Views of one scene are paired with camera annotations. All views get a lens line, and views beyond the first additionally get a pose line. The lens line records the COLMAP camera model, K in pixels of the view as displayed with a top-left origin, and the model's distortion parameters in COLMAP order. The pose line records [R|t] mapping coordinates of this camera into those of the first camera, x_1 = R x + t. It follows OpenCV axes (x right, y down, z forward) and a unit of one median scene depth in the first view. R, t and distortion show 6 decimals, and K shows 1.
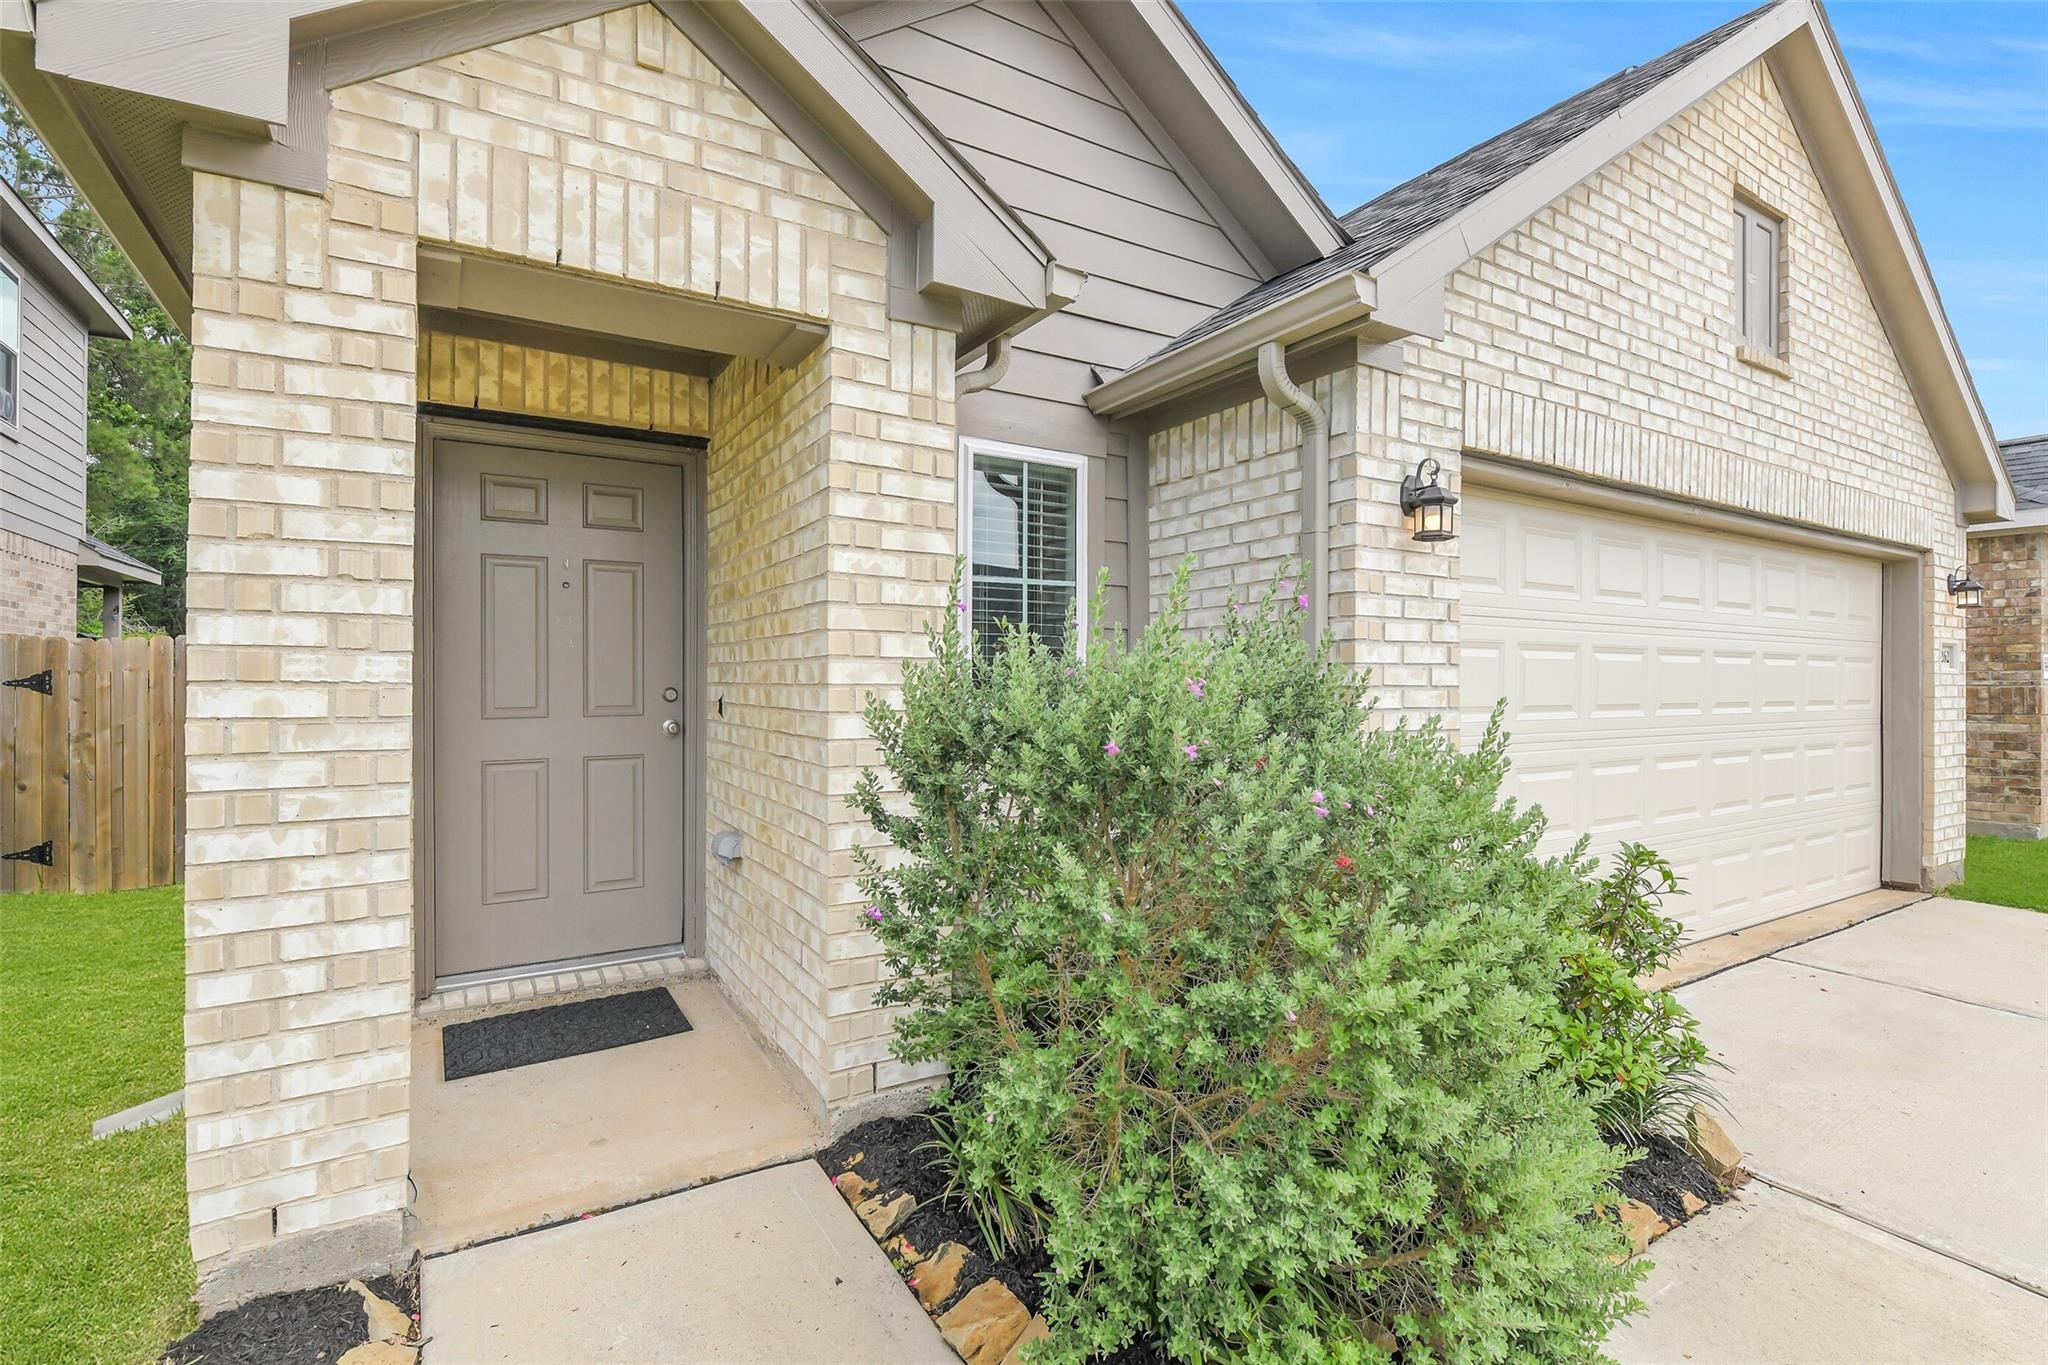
lens RADIAL K [[972.5, 0, 1035.2], [0, 972.5, 680.5], [0, 0, 1]] dist [-0.004830, -0.002379]
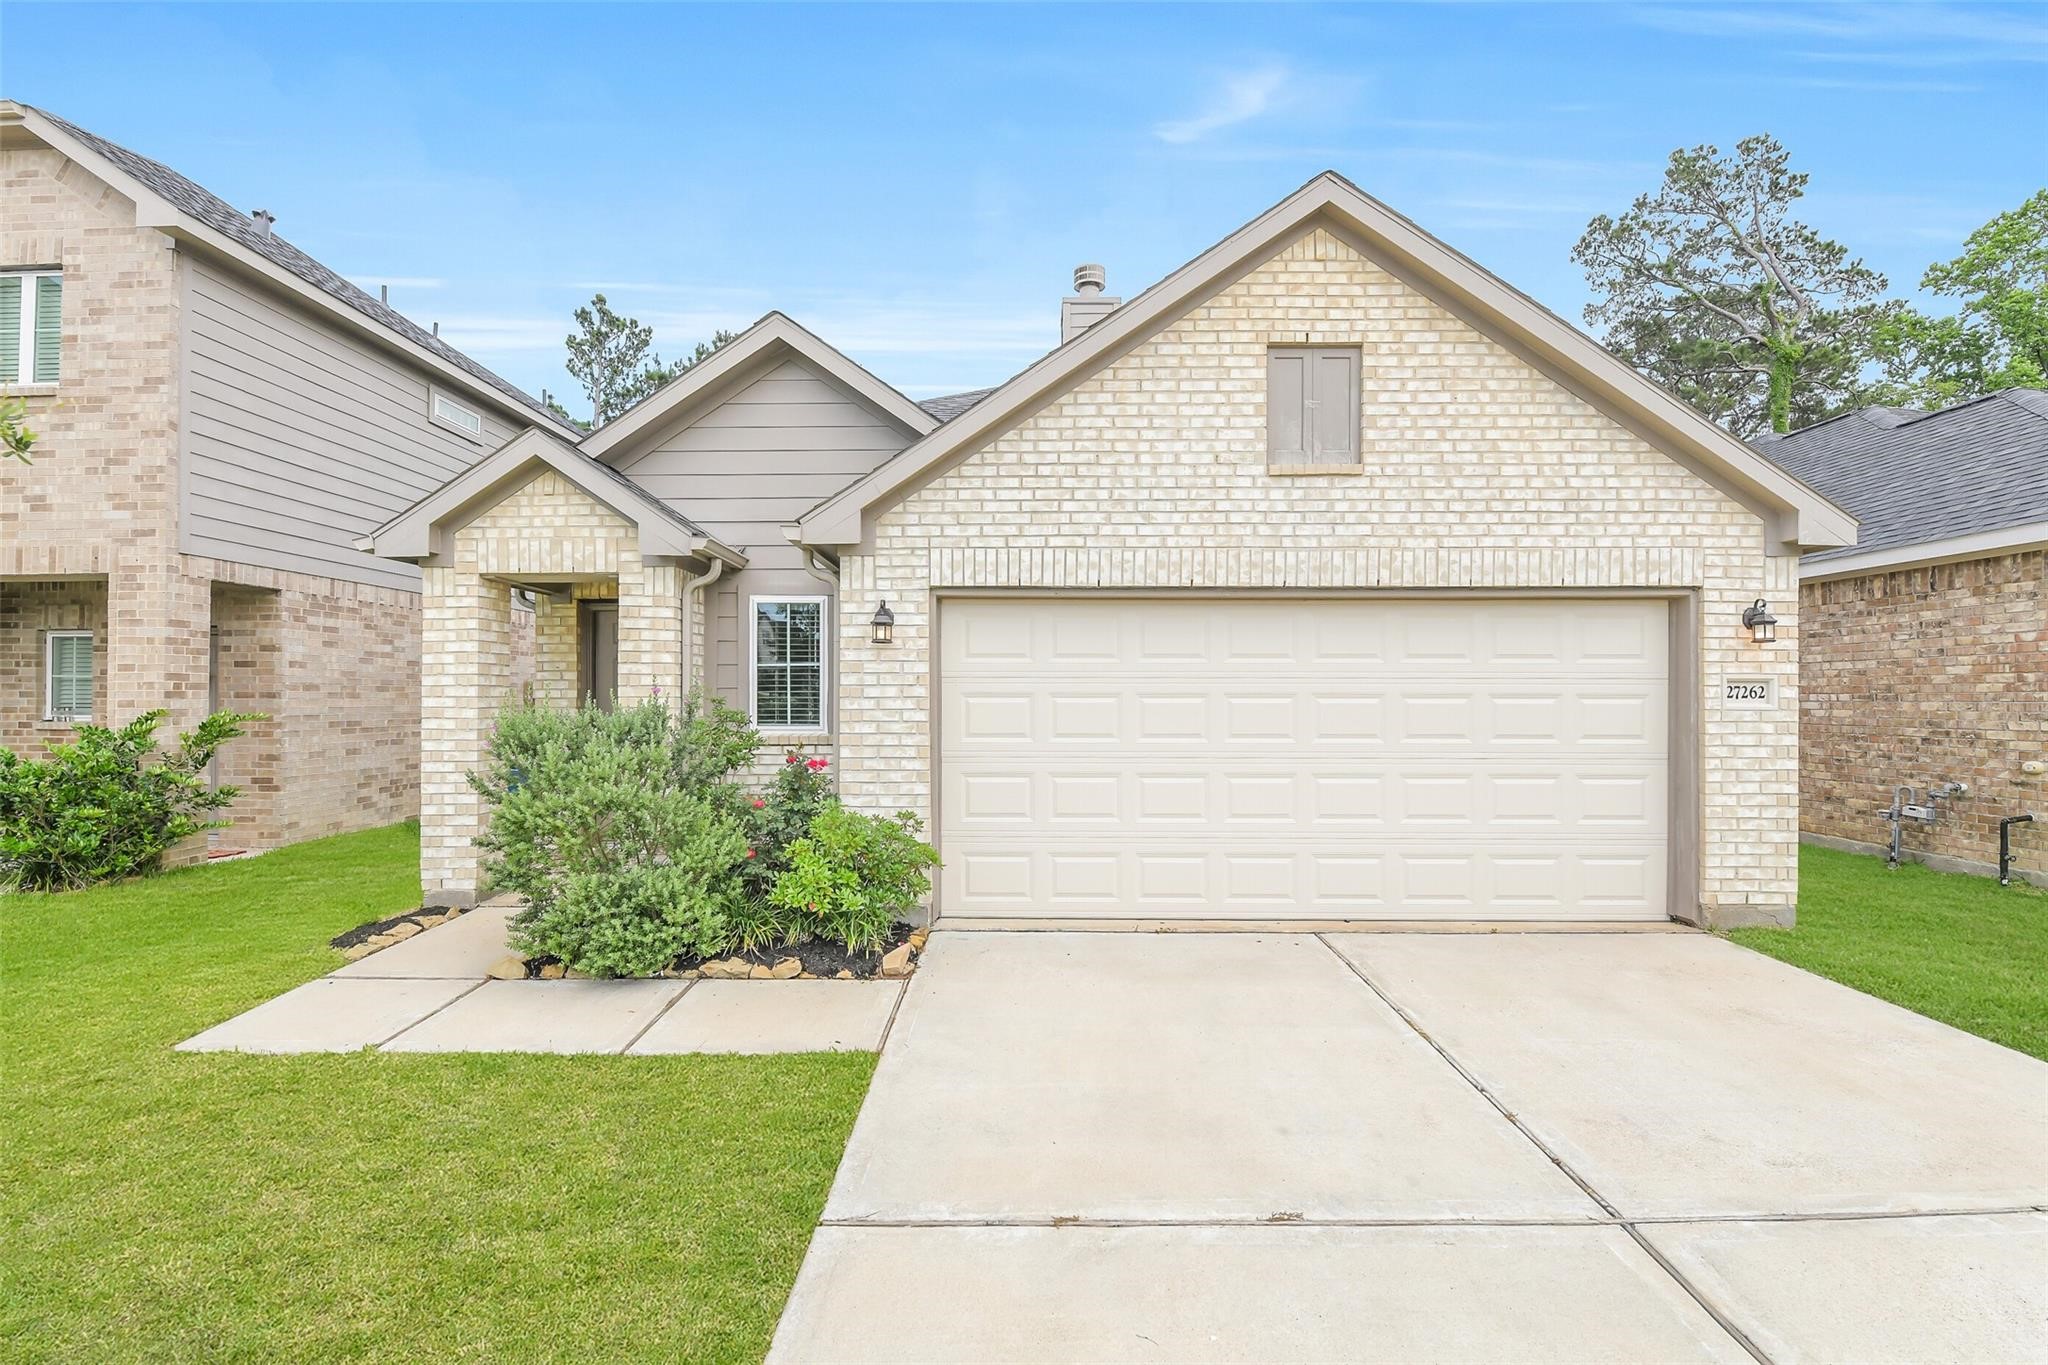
lens RADIAL K [[904.3, 0, 1010.7], [0, 904.3, 689.7], [0, 0, 1]] dist [-0.000353, 0.000217]
pose [[0.839831, -0.007852, -0.542791, 1.922522], [0.001739, 0.999929, -0.011774, -0.041675], [0.542845, 0.008944, 0.839785, -0.404797]]
